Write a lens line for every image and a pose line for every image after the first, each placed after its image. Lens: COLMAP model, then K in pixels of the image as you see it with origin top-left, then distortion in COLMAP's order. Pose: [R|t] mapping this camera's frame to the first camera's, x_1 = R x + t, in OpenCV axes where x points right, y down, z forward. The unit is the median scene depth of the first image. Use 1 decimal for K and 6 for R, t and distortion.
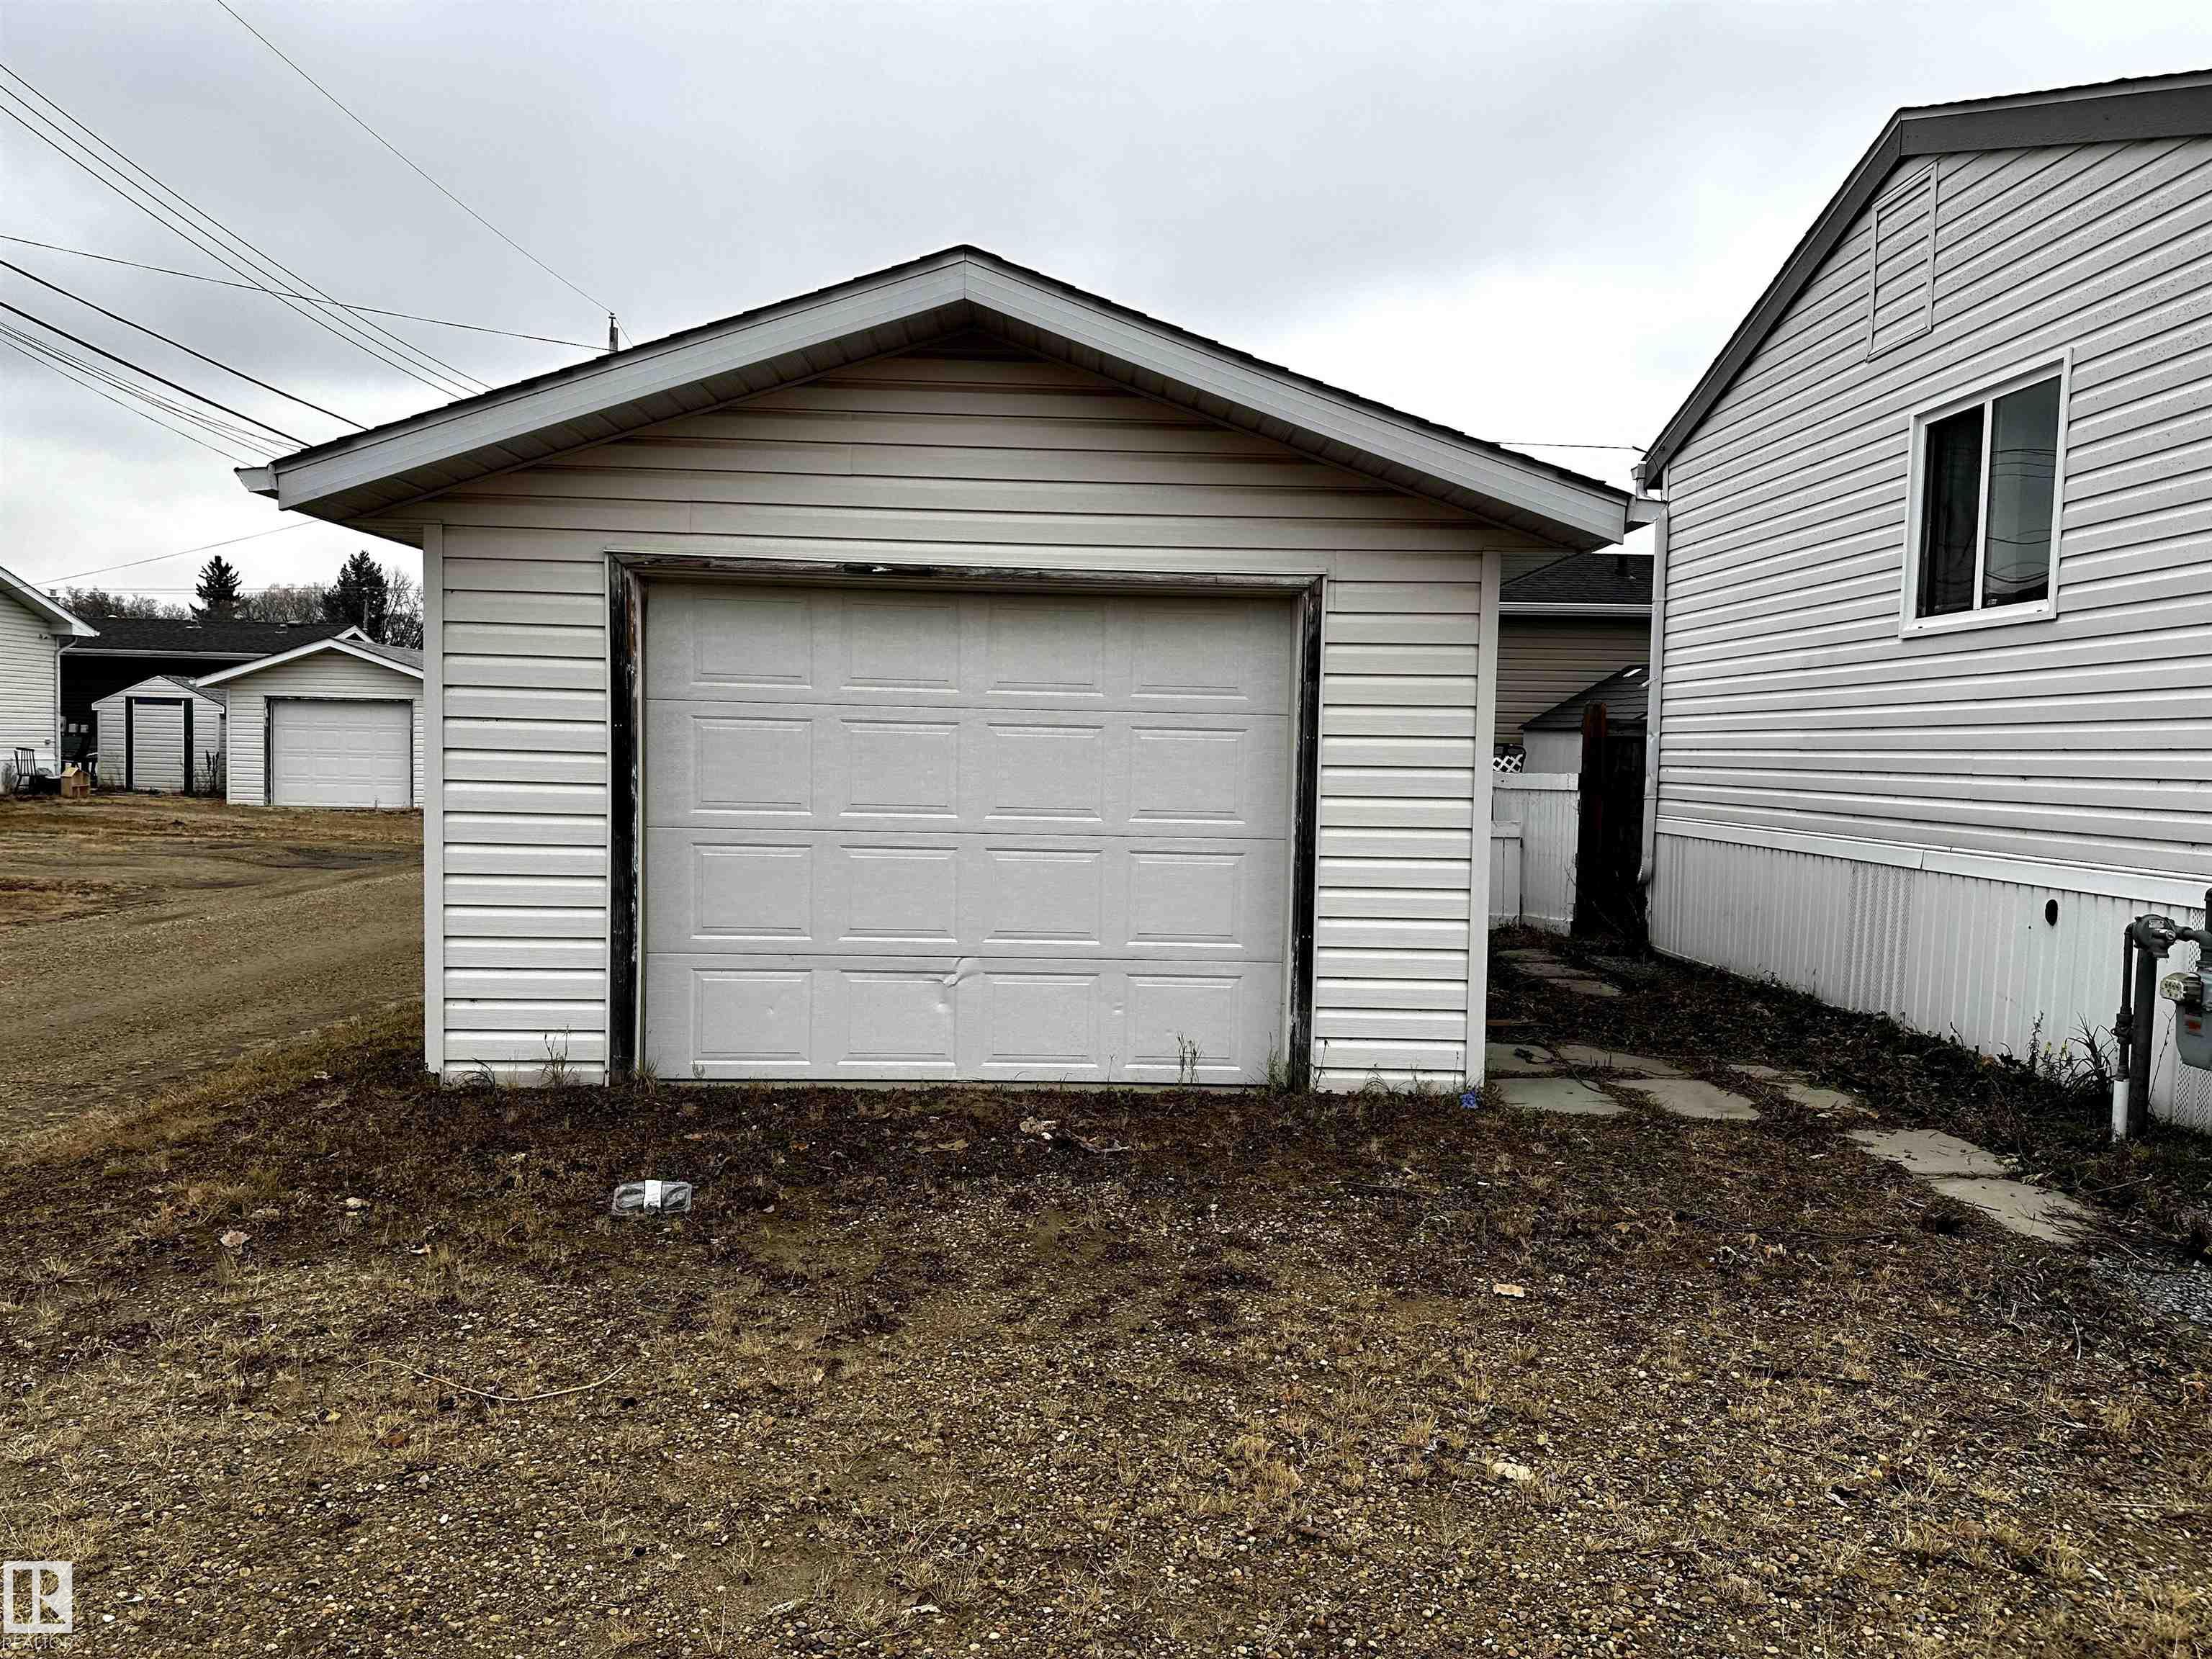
lens RADIAL K [[1543.3, 0, 1082.6], [0, 1543.3, 826.7], [0, 0, 1]] dist [0.053834, -0.071101]
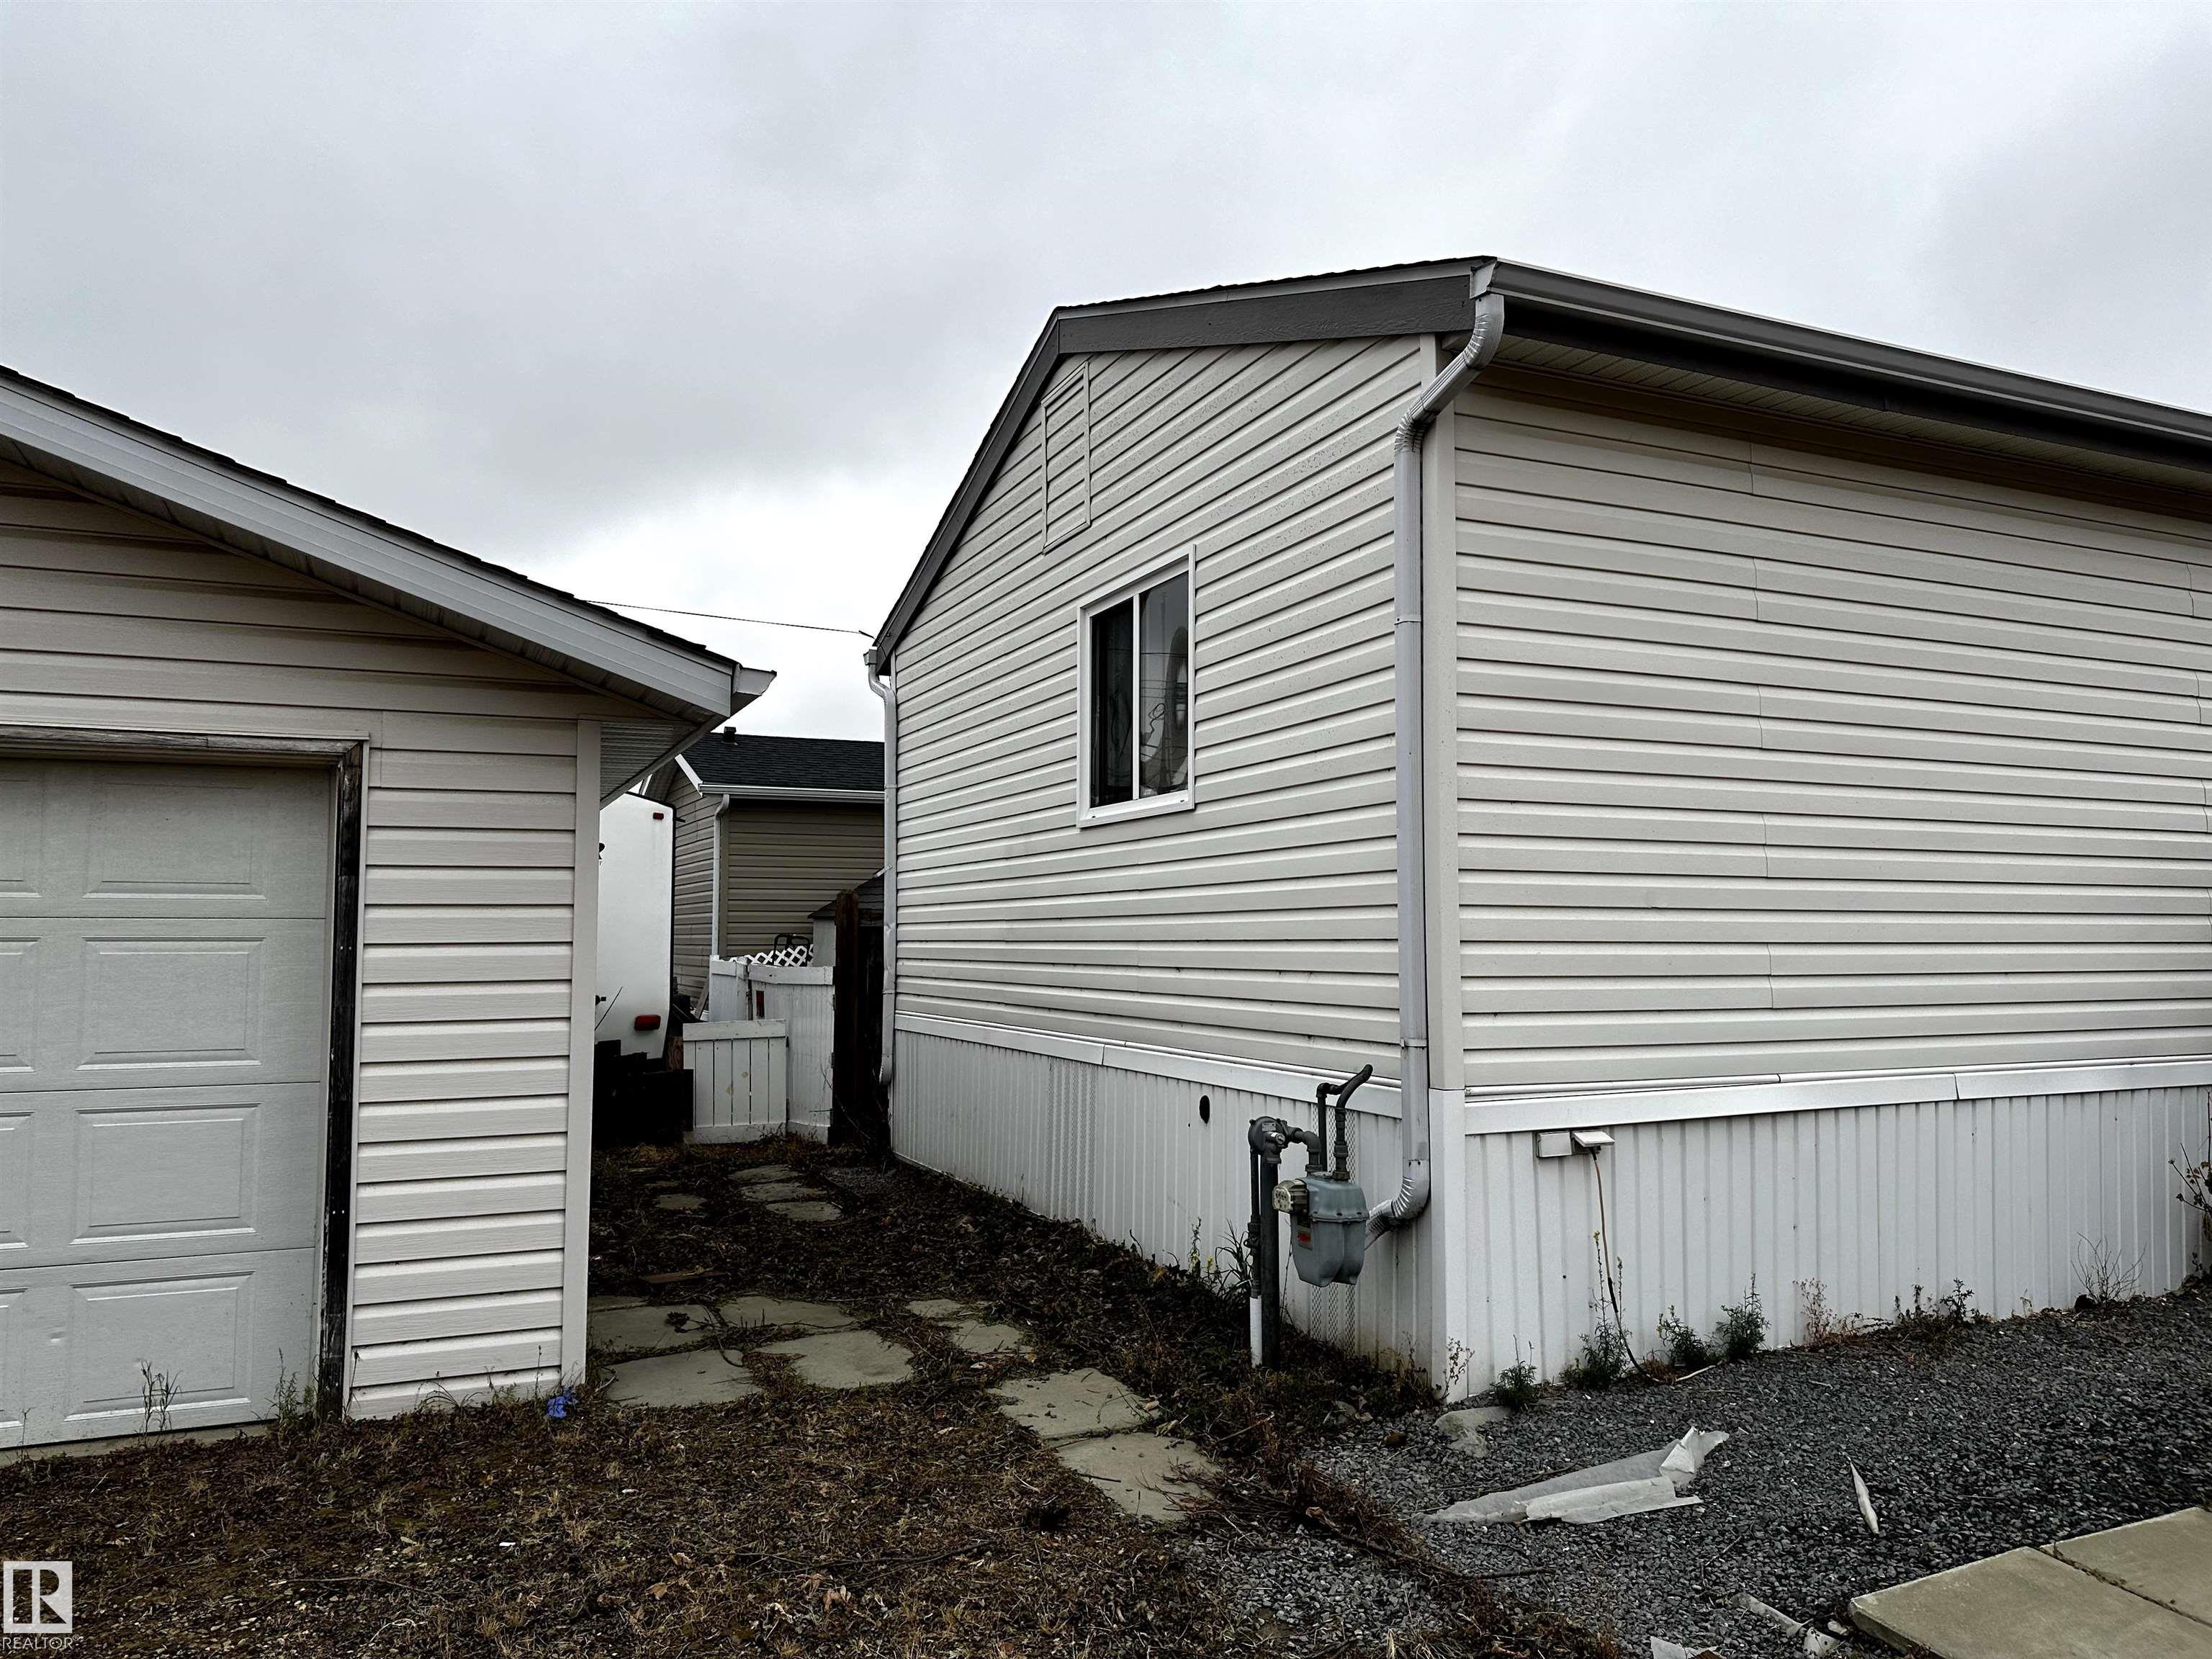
lens RADIAL K [[1543.3, 0, 1088.2], [0, 1543.3, 819.8], [0, 0, 1]] dist [0.053834, -0.071101]
pose [[0.918740, 0.008308, 0.394777, 0.176146], [0.040969, 0.992377, -0.116229, -0.015138], [-0.392733, 0.122958, 0.911396, 0.132705]]
